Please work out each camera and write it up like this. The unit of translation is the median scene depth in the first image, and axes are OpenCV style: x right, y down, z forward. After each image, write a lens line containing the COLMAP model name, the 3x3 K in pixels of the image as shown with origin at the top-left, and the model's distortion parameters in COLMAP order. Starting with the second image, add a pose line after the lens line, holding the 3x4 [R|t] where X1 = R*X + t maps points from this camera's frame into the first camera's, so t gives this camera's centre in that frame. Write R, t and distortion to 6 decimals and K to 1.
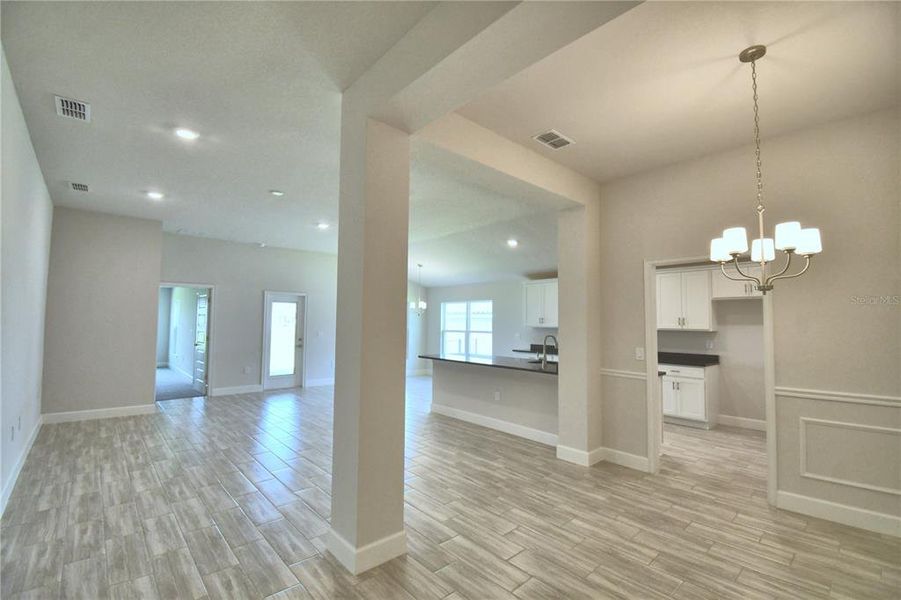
lens RADIAL K [[396.8, 0, 450.5], [0, 396.8, 300.0], [0, 0, 1]] dist [0.016907, -0.019420]
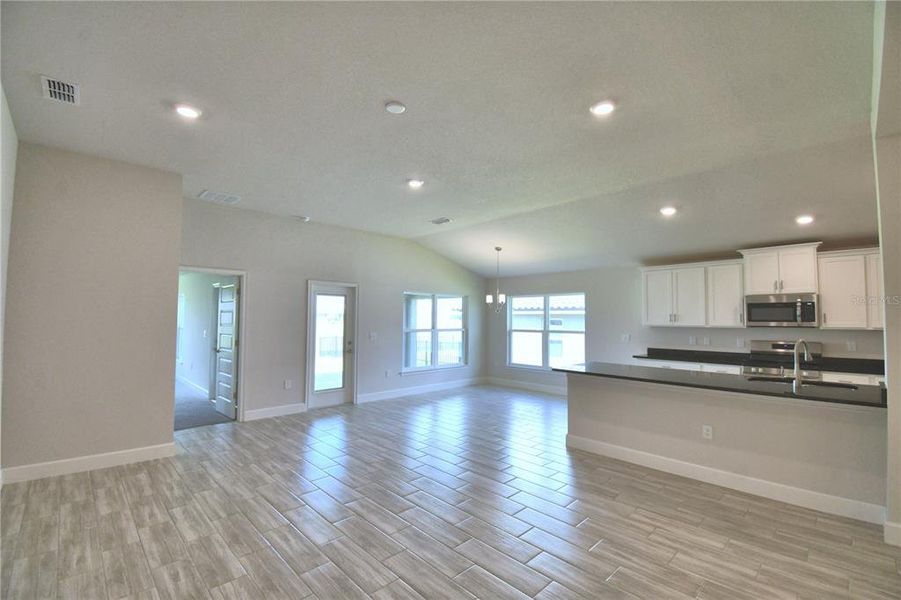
lens RADIAL K [[396.8, 0, 450.5], [0, 396.8, 300.0], [0, 0, 1]] dist [0.016907, -0.019420]
pose [[0.999553, -0.001622, 0.029842, -0.228947], [0.001438, 0.999980, 0.006156, 0.012045], [-0.029852, -0.006110, 0.999536, 0.241801]]
